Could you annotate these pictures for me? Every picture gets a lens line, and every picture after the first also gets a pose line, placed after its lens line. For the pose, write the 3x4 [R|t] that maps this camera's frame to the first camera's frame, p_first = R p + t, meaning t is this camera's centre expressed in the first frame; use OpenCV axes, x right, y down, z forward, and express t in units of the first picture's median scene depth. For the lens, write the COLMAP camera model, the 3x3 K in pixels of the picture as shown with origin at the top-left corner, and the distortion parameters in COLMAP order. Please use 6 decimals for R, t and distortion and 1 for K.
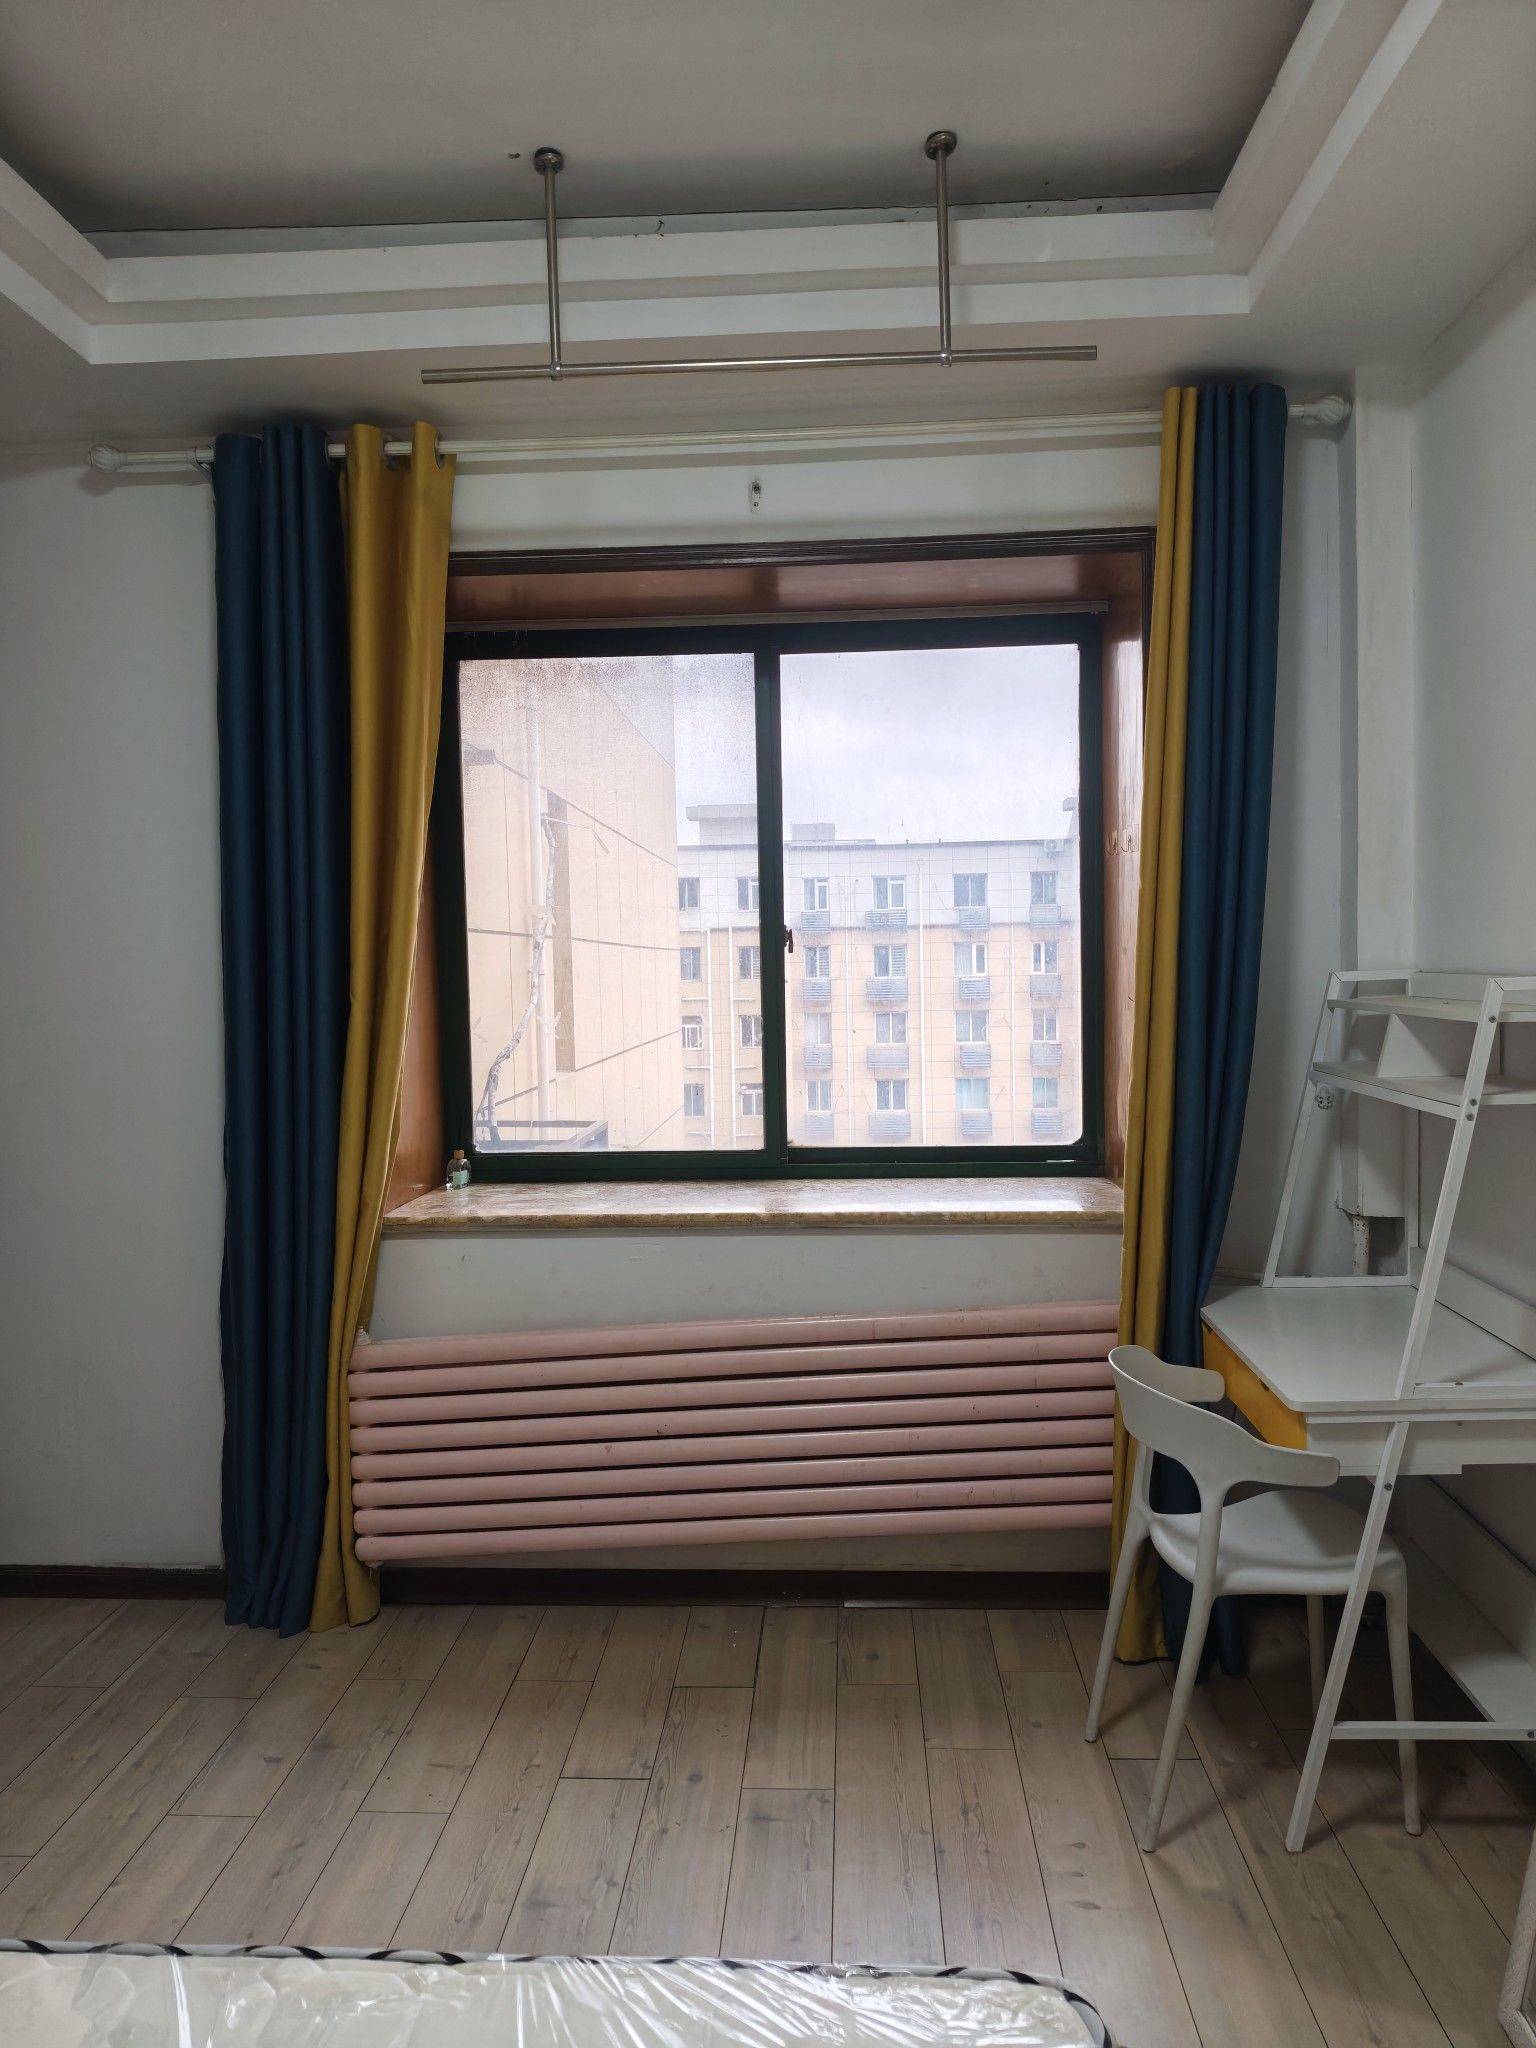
lens RADIAL K [[1452.6, 0, 768.0], [0, 1452.6, 1024.0], [0, 0, 1]] dist [0.011969, -0.031867]
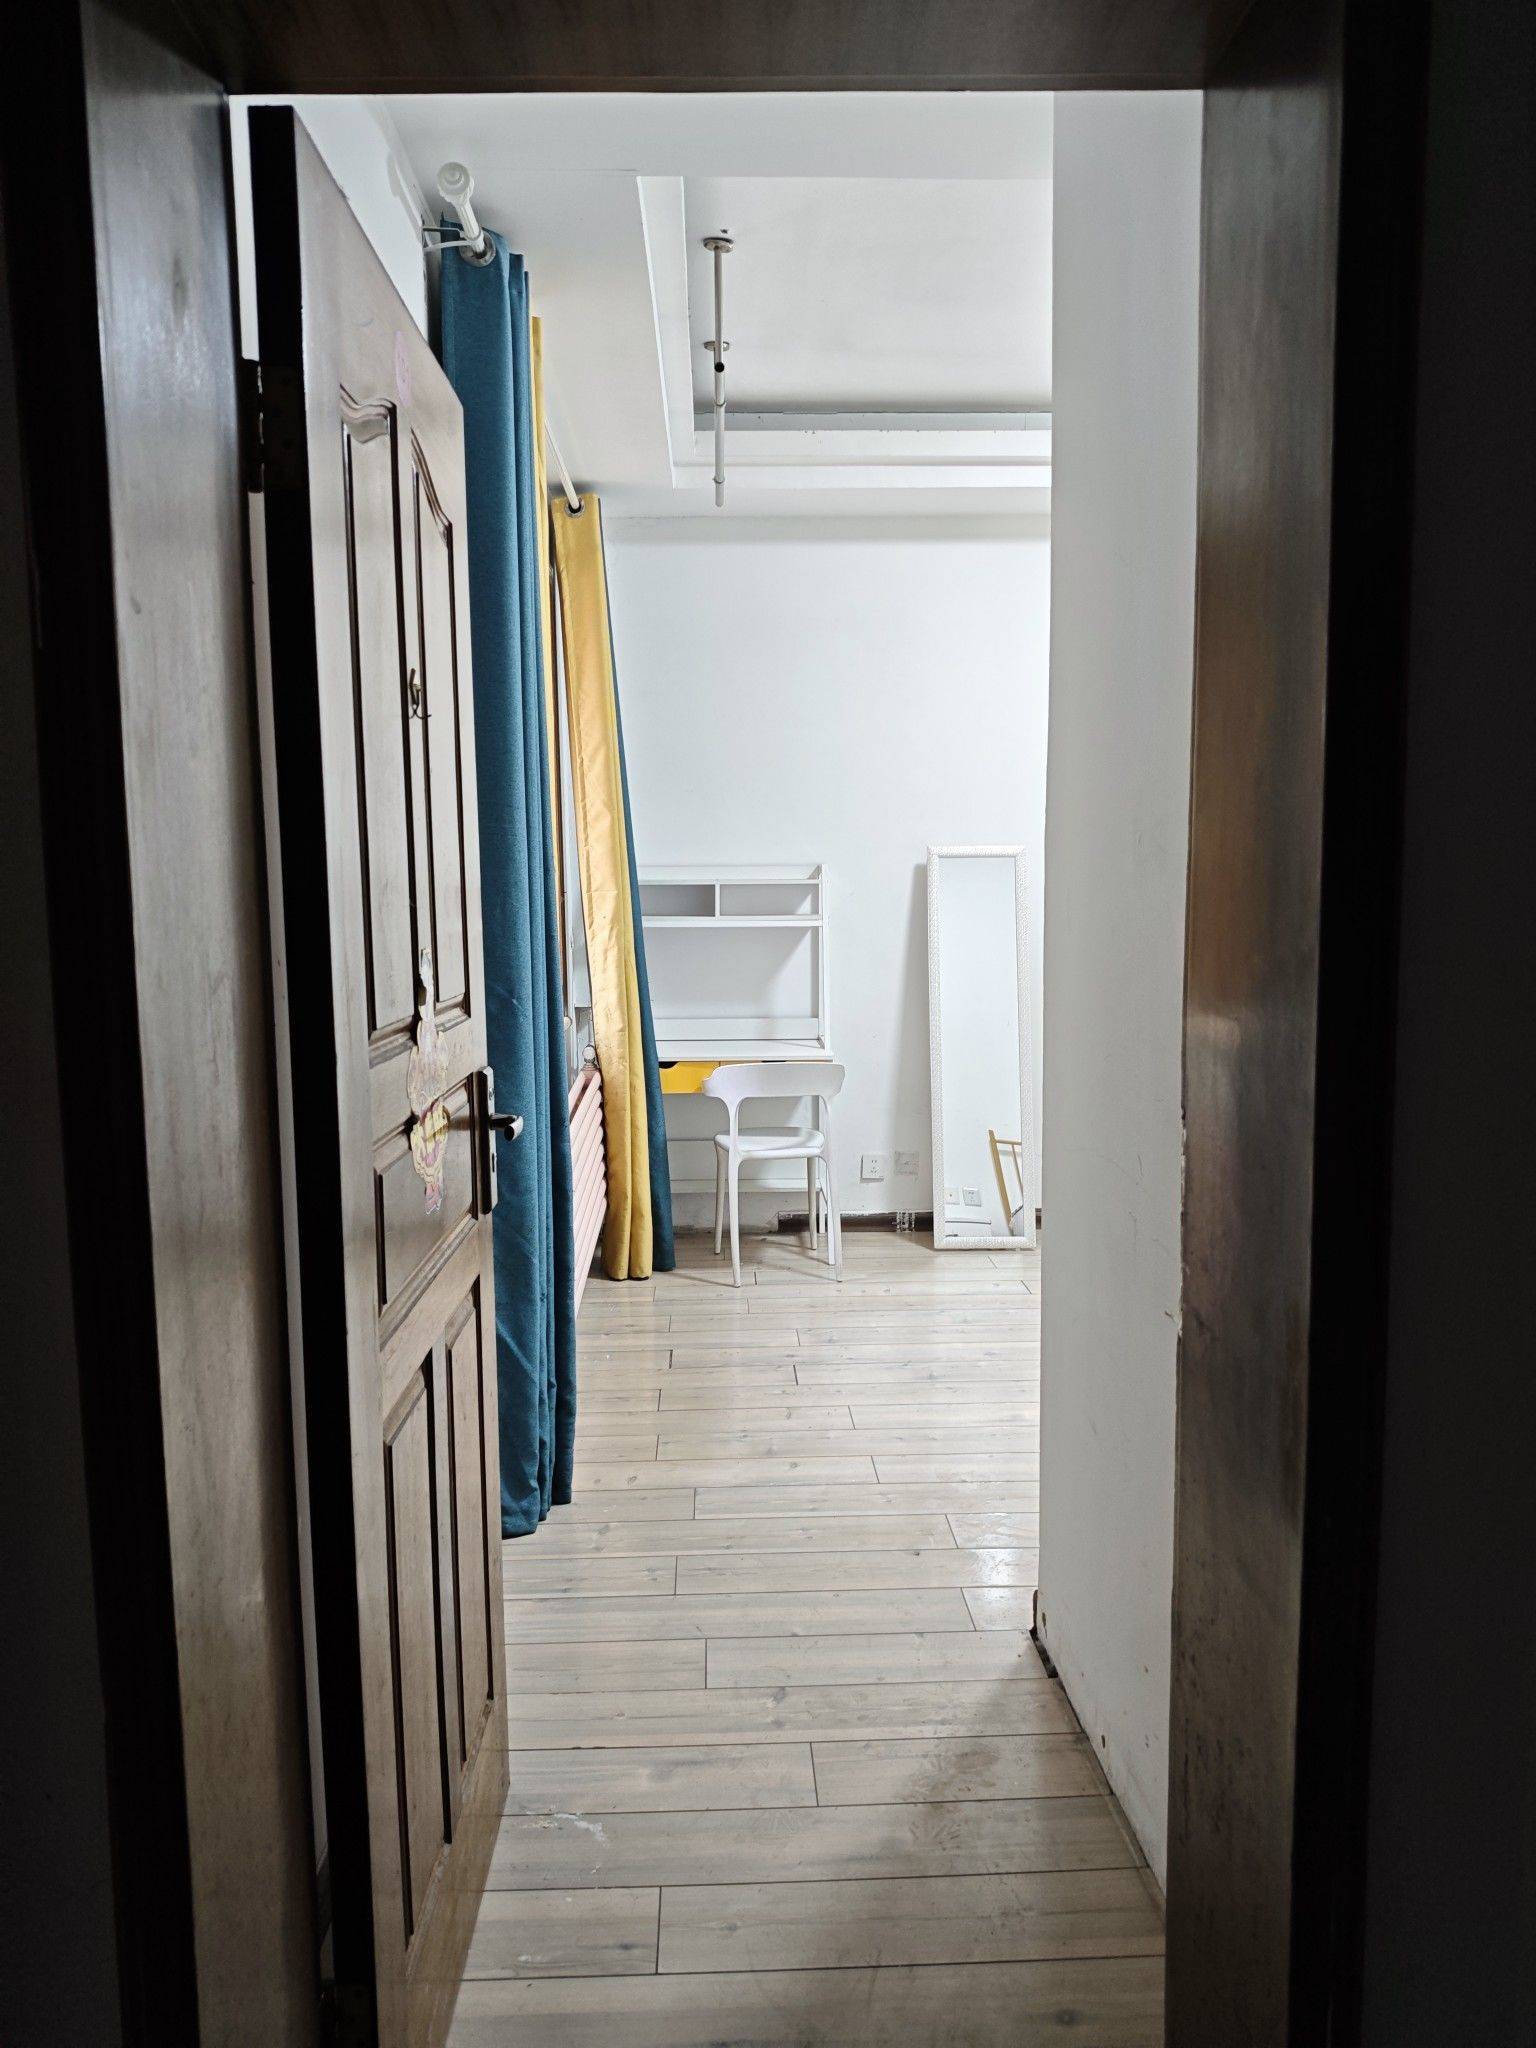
lens RADIAL K [[1452.6, 0, 768.0], [0, 1452.6, 1024.0], [0, 0, 1]] dist [0.011969, -0.031867]
pose [[-0.082808, -0.075118, 0.993730, -1.573748], [0.052858, 0.995420, 0.079651, 0.037958], [-0.995163, 0.059122, -0.078458, 1.126858]]
